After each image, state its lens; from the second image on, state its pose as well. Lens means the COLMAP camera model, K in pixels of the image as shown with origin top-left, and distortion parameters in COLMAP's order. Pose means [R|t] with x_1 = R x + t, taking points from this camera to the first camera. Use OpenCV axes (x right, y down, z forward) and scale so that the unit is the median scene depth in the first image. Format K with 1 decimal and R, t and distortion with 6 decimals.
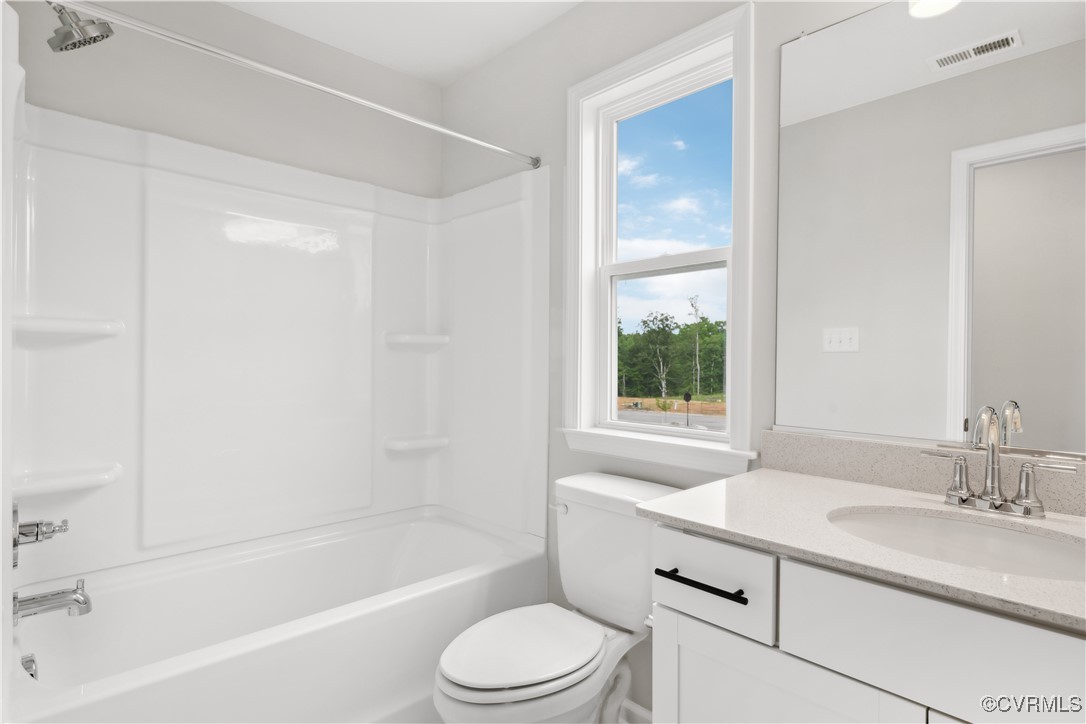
lens RADIAL K [[566.3, 0, 545.0], [0, 566.3, 360.9], [0, 0, 1]] dist [0.000201, 0.000005]
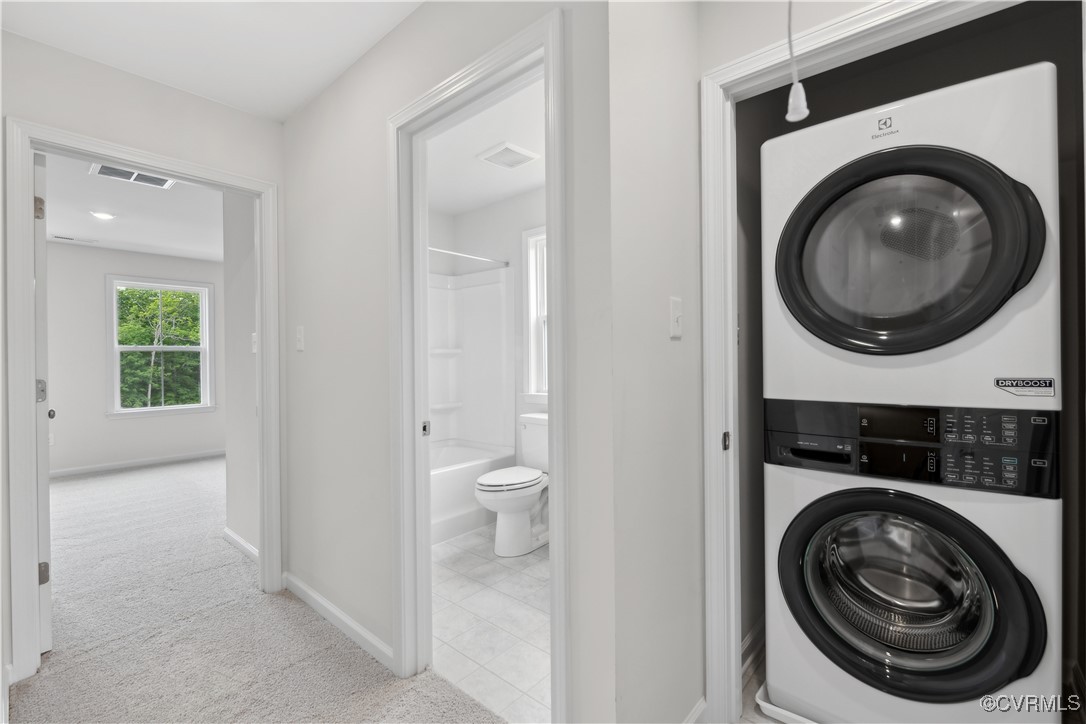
lens RADIAL K [[470.4, 0, 544.8], [0, 470.4, 360.0], [0, 0, 1]] dist [0.002985, 0.000489]
pose [[0.995634, -0.016024, 0.091956, -0.041060], [0.016423, 0.999859, -0.003585, 0.002480], [-0.091886, 0.005079, 0.995757, -0.698300]]
